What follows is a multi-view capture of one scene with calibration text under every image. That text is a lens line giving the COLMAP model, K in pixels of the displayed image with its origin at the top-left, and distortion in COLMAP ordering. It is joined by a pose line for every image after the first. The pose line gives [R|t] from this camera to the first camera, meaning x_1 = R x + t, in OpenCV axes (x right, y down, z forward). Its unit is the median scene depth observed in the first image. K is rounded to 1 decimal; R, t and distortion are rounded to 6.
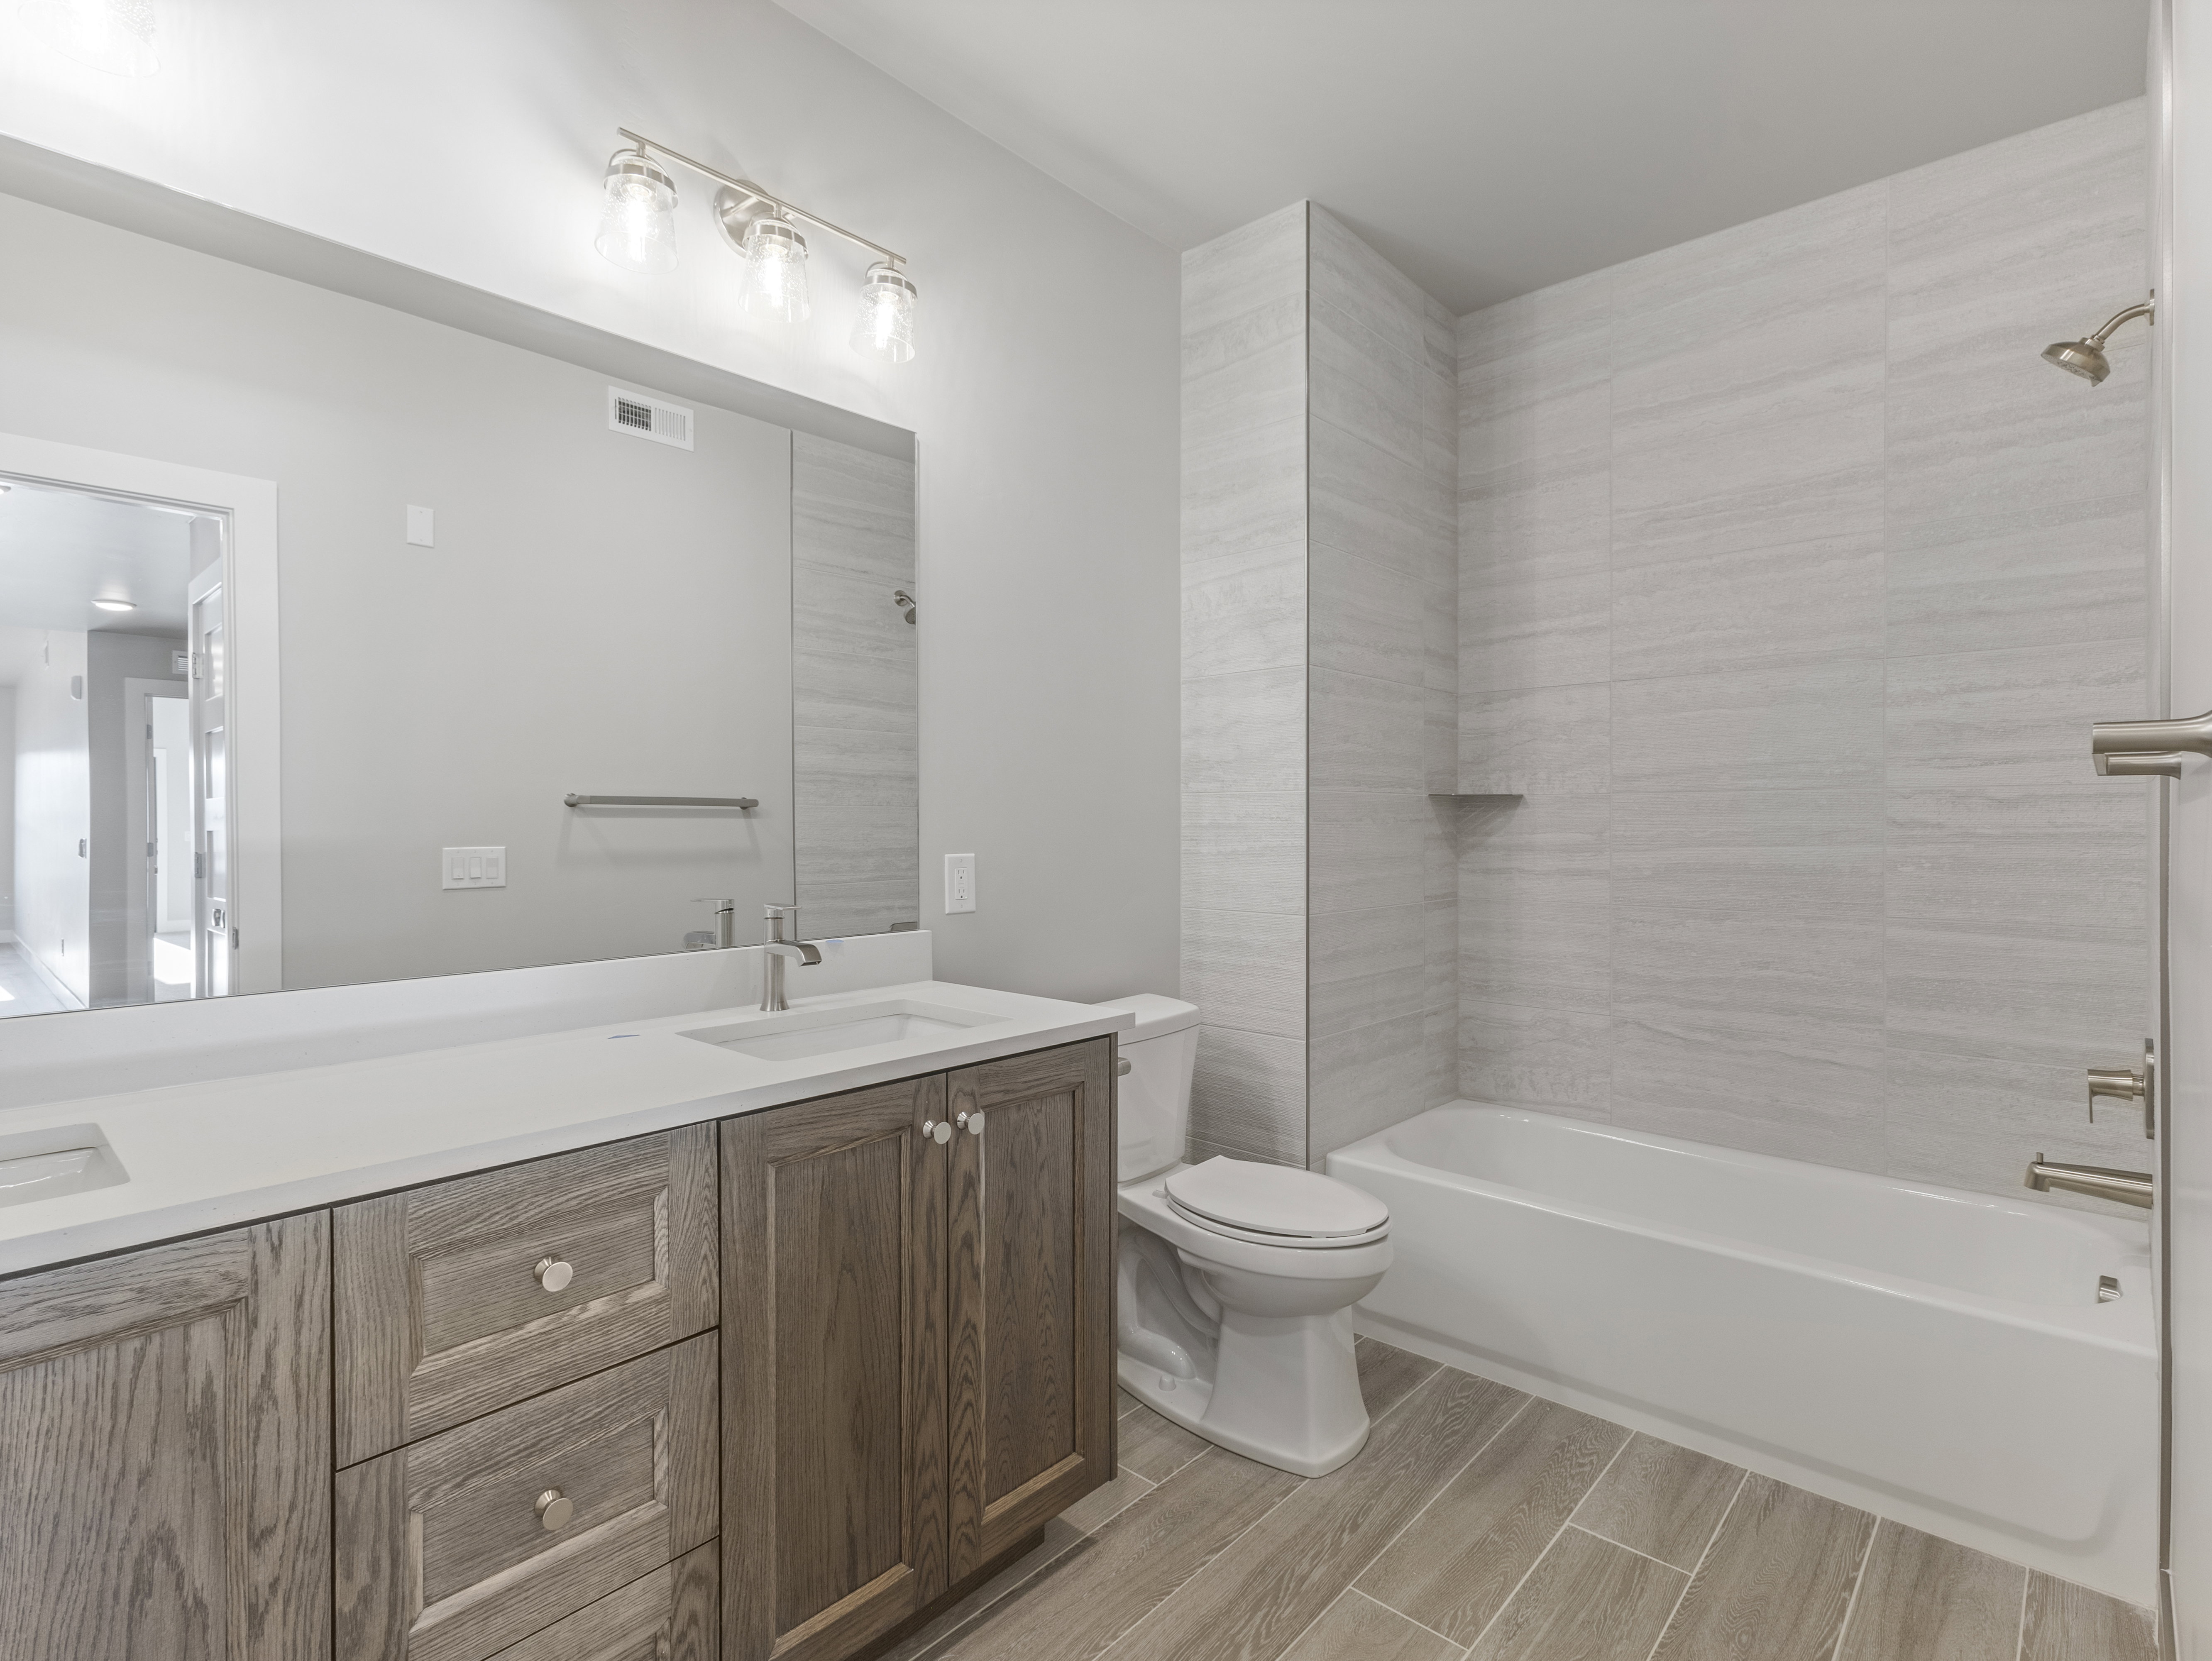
lens RADIAL K [[1085.7, 0, 1113.0], [0, 1085.7, 822.8], [0, 0, 1]] dist [0.003328, 0.000176]
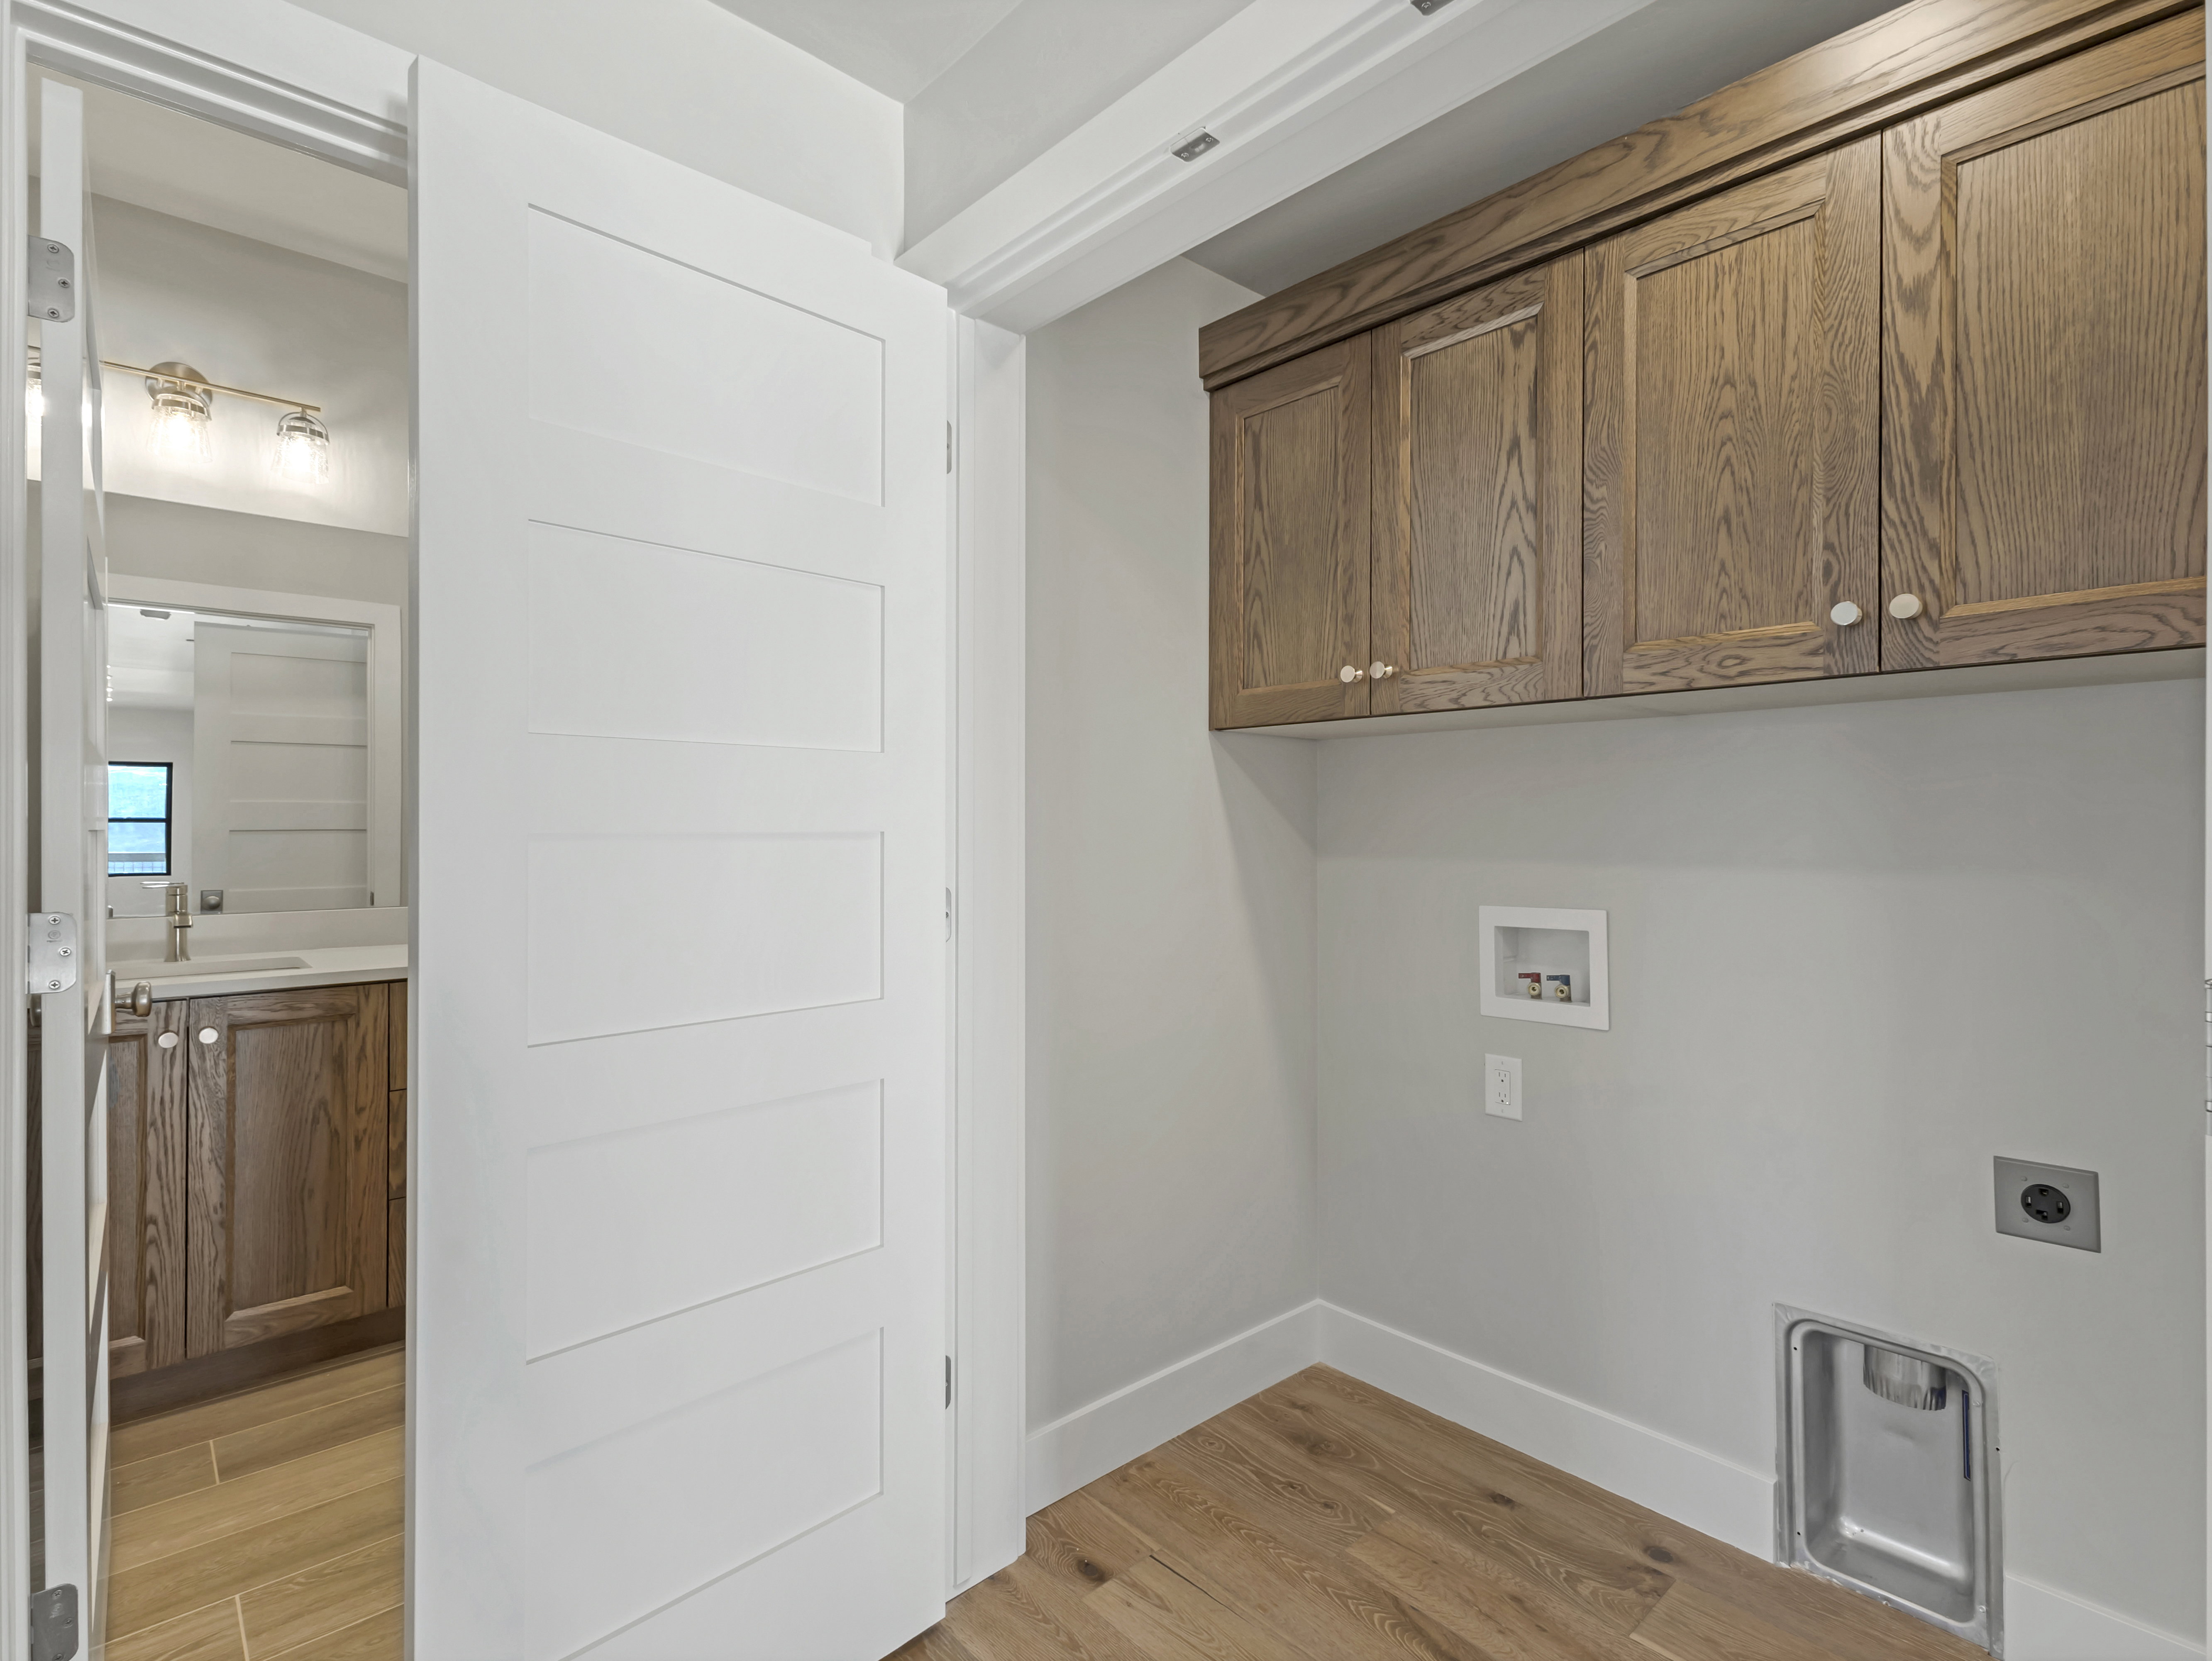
lens RADIAL K [[1085.7, 0, 1113.0], [0, 1085.7, 822.8], [0, 0, 1]] dist [0.003328, 0.000176]
pose [[0.995621, 0.005250, -0.093333, 1.150433], [-0.005916, 0.999959, -0.006858, 0.006426], [0.093293, 0.007380, 0.995611, -1.308509]]
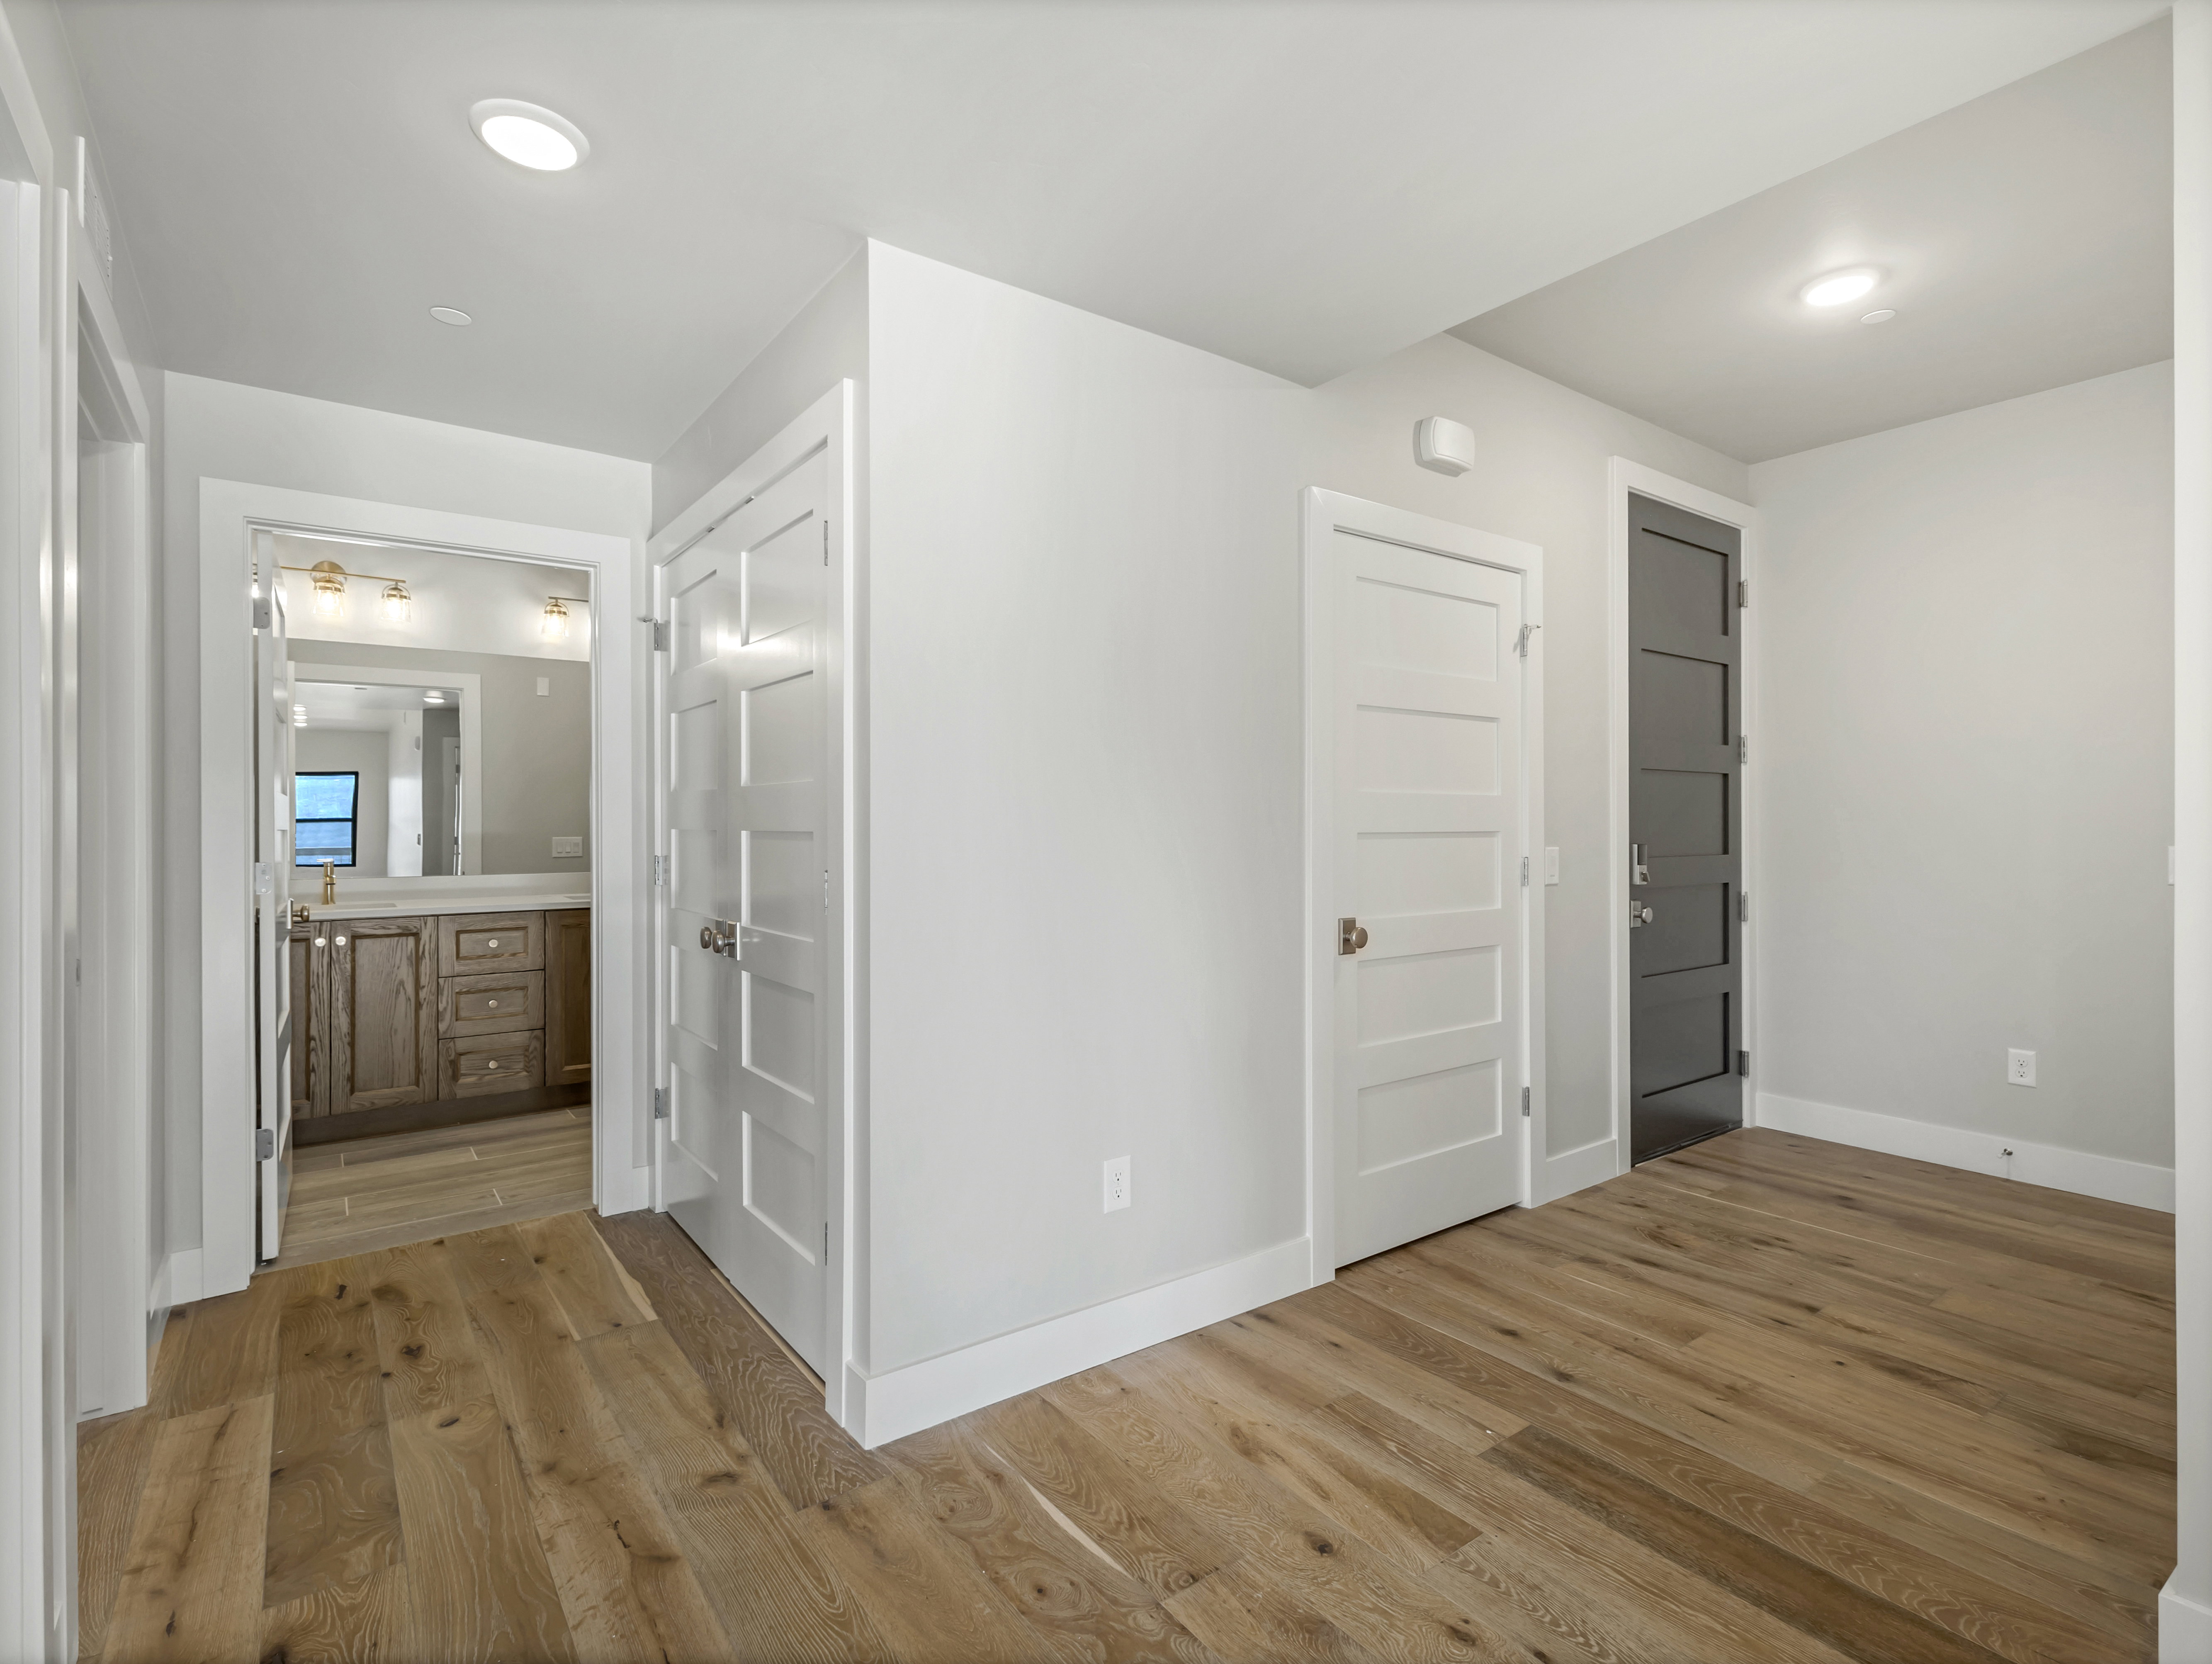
lens RADIAL K [[1085.8, 0, 1113.0], [0, 1085.8, 824.3], [0, 0, 1]] dist [0.003328, 0.000176]
pose [[0.979330, 0.004263, -0.202224, 2.833382], [-0.004858, 0.999985, -0.002443, -0.007153], [0.202211, 0.003375, 0.979336, -2.734667]]
